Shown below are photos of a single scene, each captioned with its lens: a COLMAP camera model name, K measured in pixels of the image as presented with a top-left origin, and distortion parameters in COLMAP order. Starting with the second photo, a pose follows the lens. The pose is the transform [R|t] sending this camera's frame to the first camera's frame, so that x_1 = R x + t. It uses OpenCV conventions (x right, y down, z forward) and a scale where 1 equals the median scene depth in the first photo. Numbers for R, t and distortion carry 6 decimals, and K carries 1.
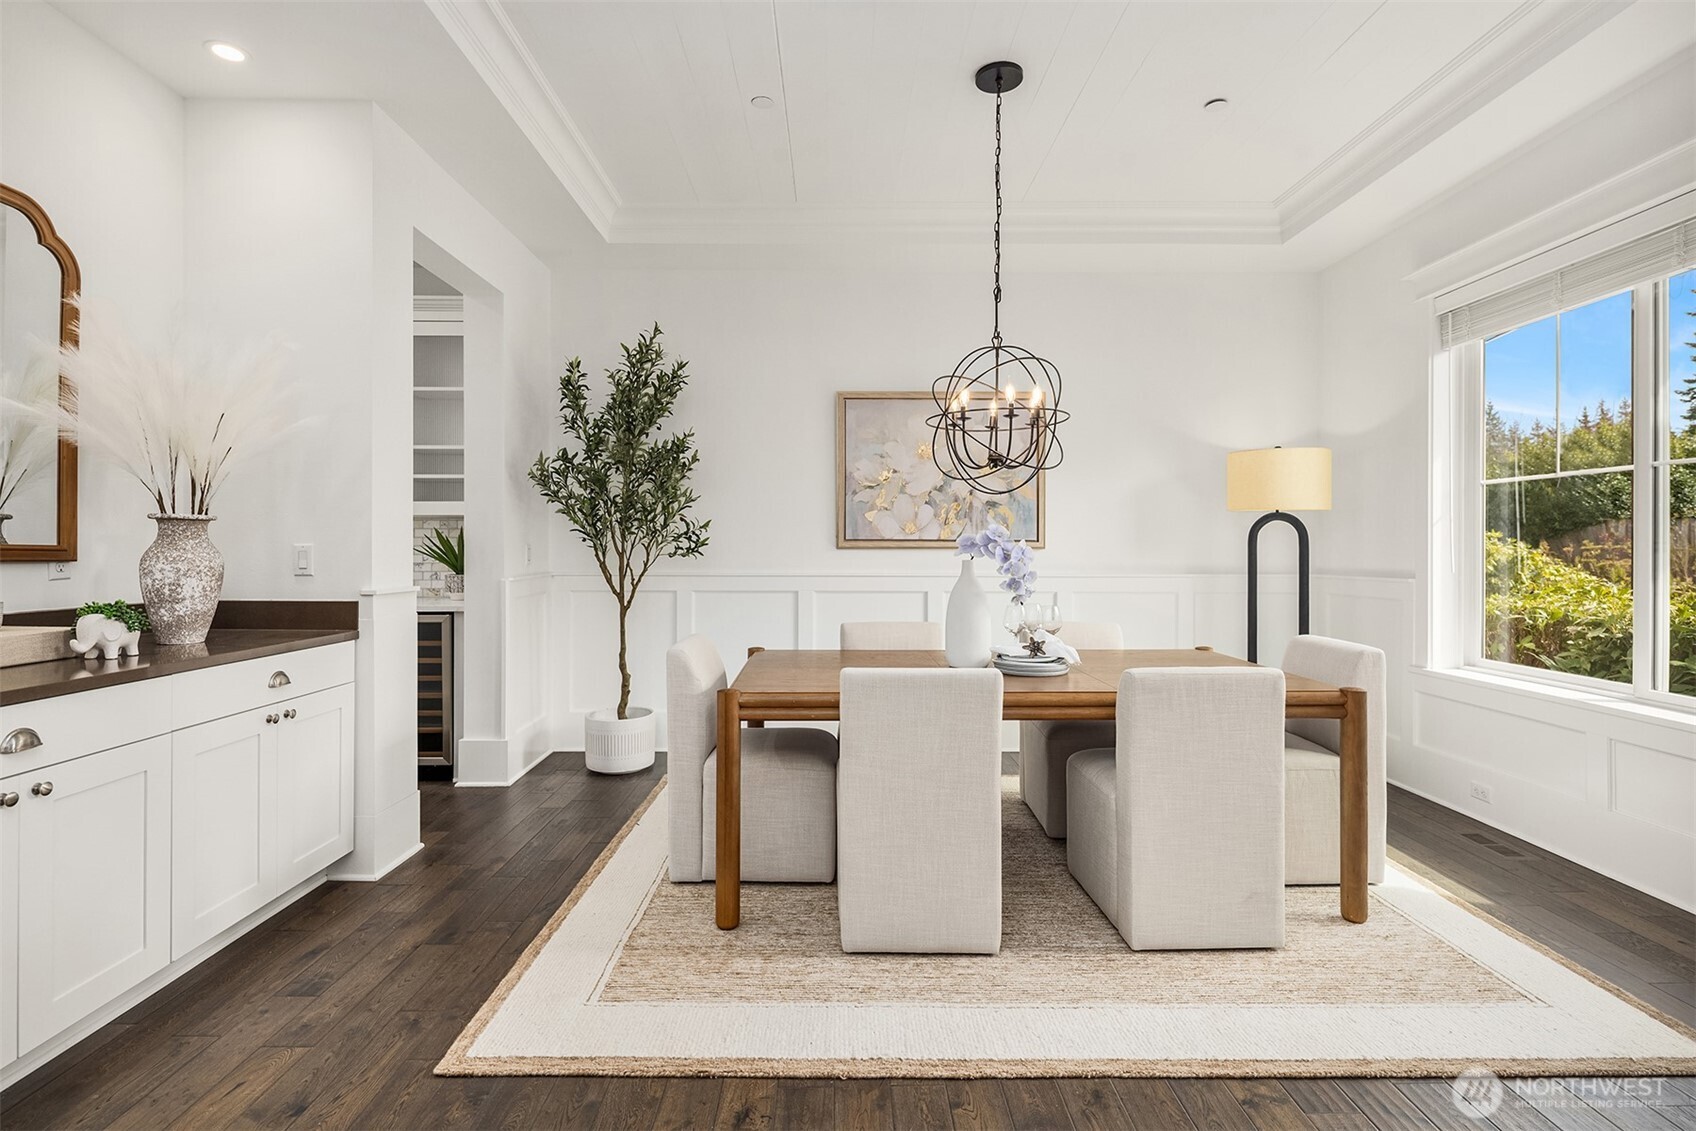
lens RADIAL K [[823.0, 0, 848.7], [0, 823.0, 564.6], [0, 0, 1]] dist [0.000196, -0.001802]
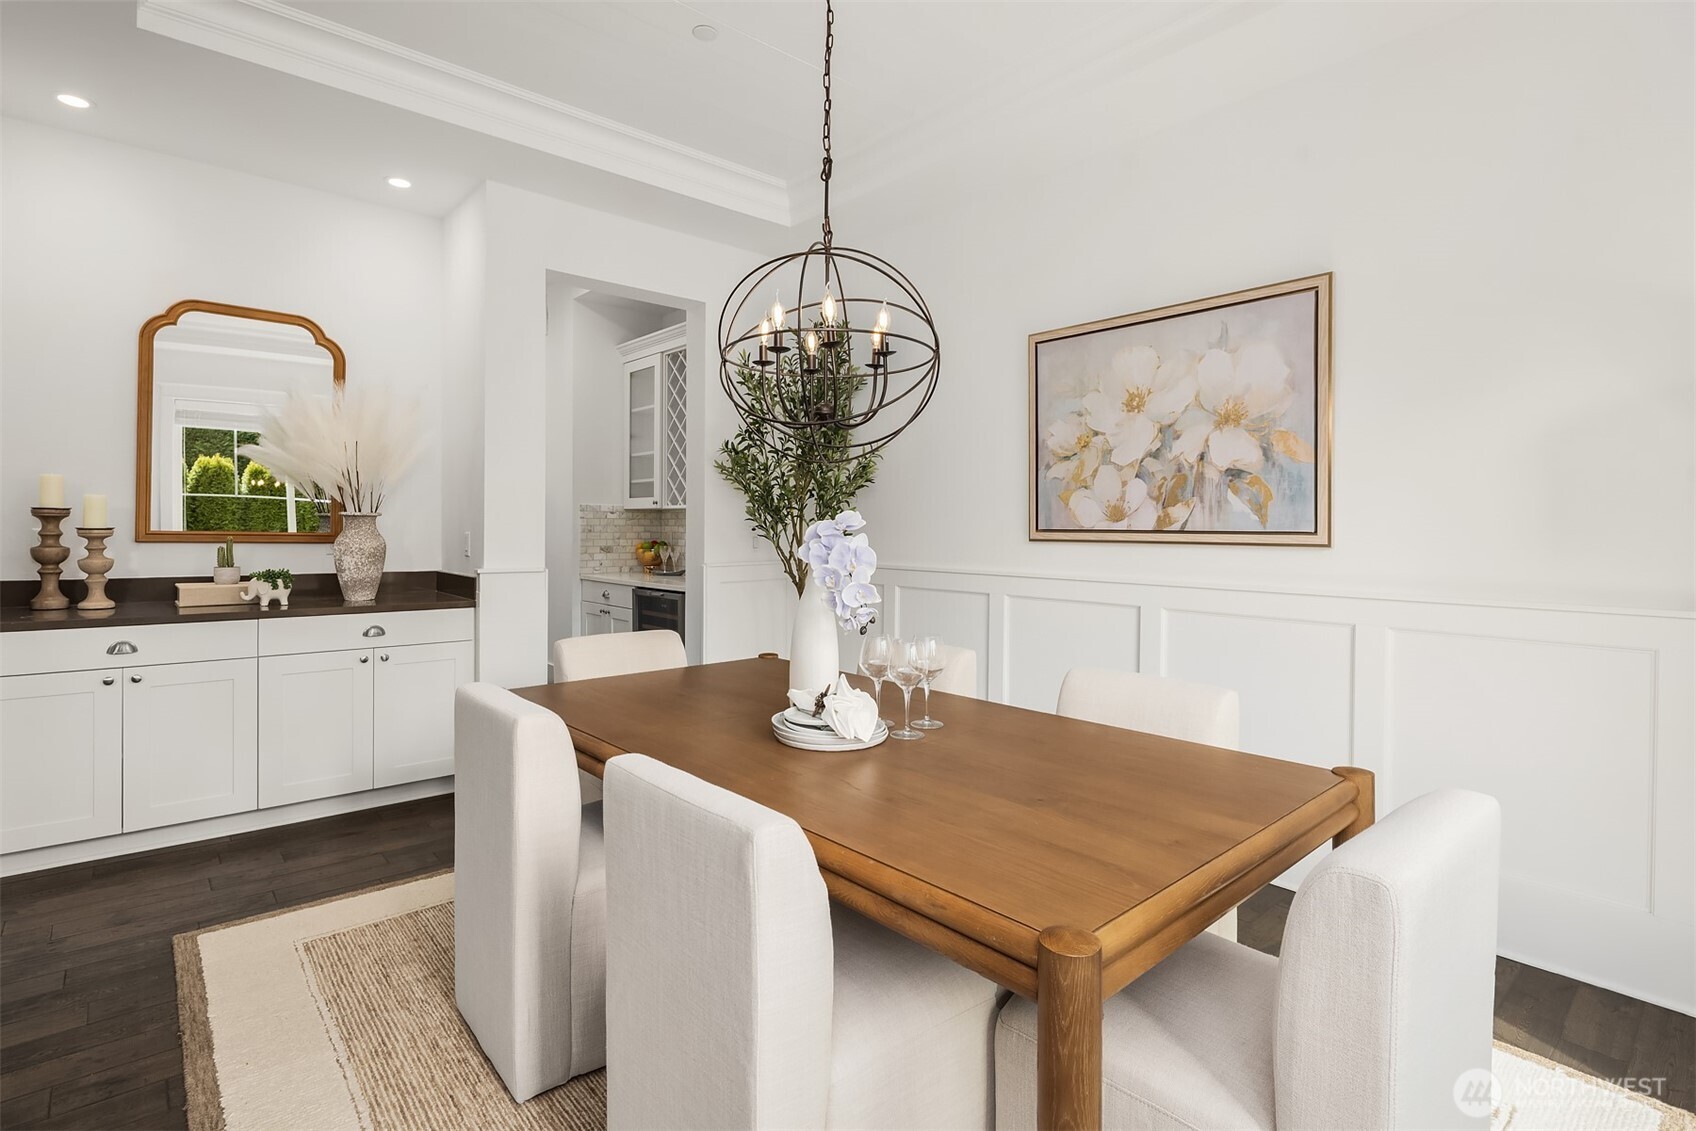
lens RADIAL K [[823.0, 0, 848.8], [0, 823.0, 550.4], [0, 0, 1]] dist [0.000196, -0.001802]
pose [[0.649028, 0.023054, -0.760415, 0.740747], [-0.022961, 0.999679, 0.010710, -0.024349], [0.760418, 0.010509, 0.649349, 0.605842]]
